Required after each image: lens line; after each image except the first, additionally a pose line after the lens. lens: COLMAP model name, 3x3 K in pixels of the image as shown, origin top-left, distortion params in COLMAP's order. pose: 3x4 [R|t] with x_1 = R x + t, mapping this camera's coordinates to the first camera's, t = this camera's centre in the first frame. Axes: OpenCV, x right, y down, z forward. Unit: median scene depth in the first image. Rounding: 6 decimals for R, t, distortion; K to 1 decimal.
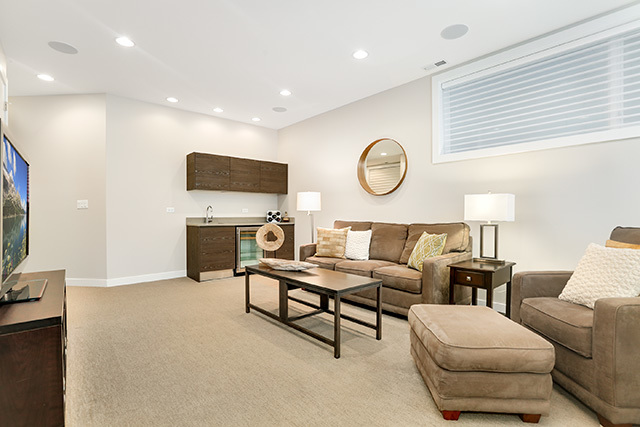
lens RADIAL K [[298.1, 0, 320.0], [0, 298.1, 213.5], [0, 0, 1]] dist [-0.046181, 0.019738]
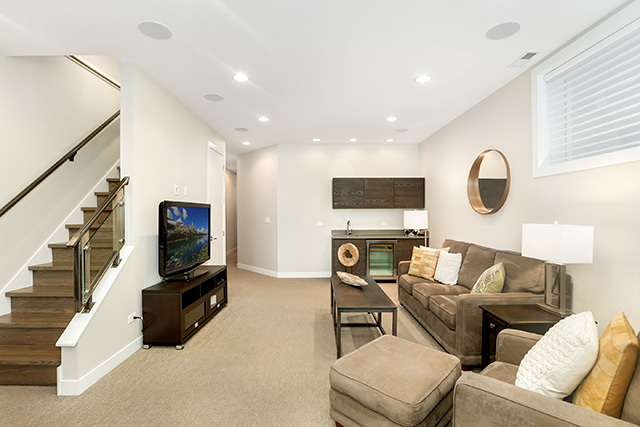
lens RADIAL K [[298.1, 0, 320.0], [0, 298.1, 213.5], [0, 0, 1]] dist [-0.046181, 0.019738]
pose [[0.756500, -0.007750, -0.653948, 0.381524], [0.005946, 0.999970, -0.004973, -0.058354], [0.653967, -0.000126, 0.756523, 0.011665]]
